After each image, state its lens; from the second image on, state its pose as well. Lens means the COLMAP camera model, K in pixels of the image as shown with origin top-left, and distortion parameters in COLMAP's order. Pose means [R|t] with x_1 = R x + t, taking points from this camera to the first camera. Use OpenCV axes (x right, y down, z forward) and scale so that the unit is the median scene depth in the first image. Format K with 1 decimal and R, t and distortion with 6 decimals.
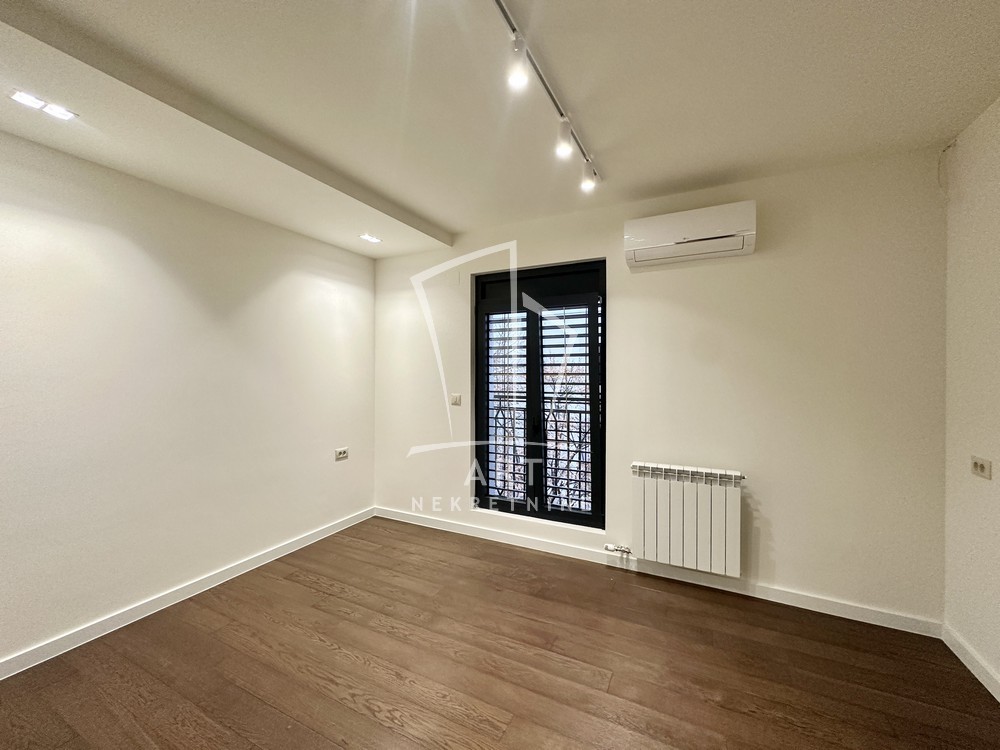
lens RADIAL K [[398.2, 0, 495.5], [0, 398.2, 377.0], [0, 0, 1]] dist [-0.001029, 0.000306]
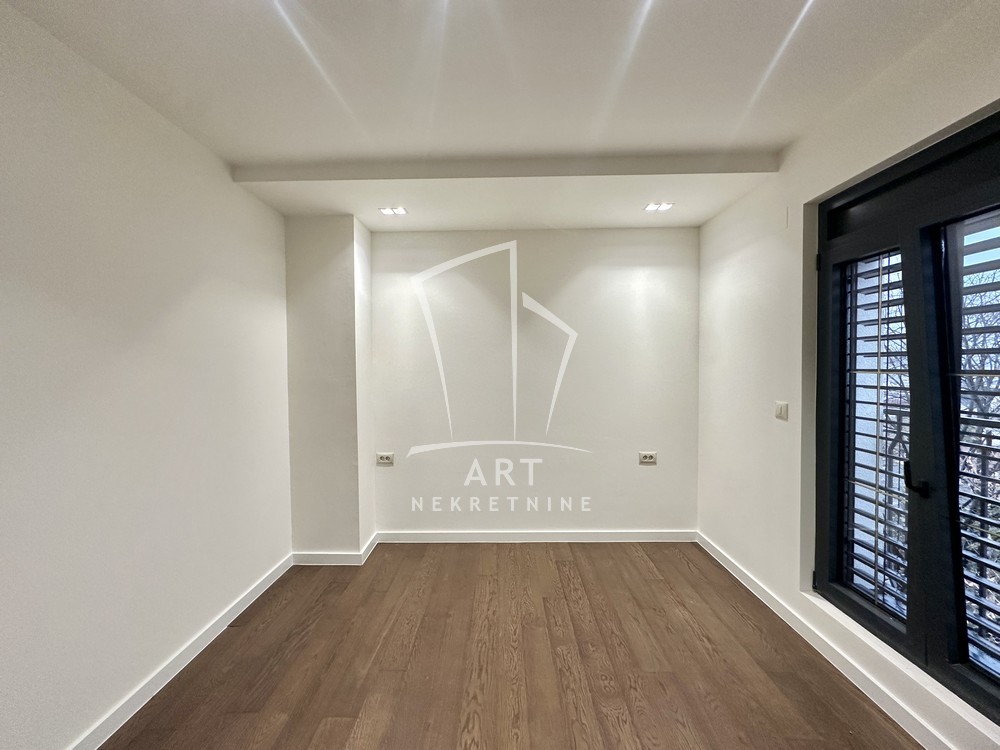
lens RADIAL K [[398.2, 0, 504.6], [0, 398.2, 374.5], [0, 0, 1]] dist [-0.001029, 0.000306]
pose [[0.448250, 0.020449, -0.893675, 0.310670], [-0.007553, 0.999789, 0.019088, -0.011259], [0.893877, -0.001807, 0.448310, 0.358835]]
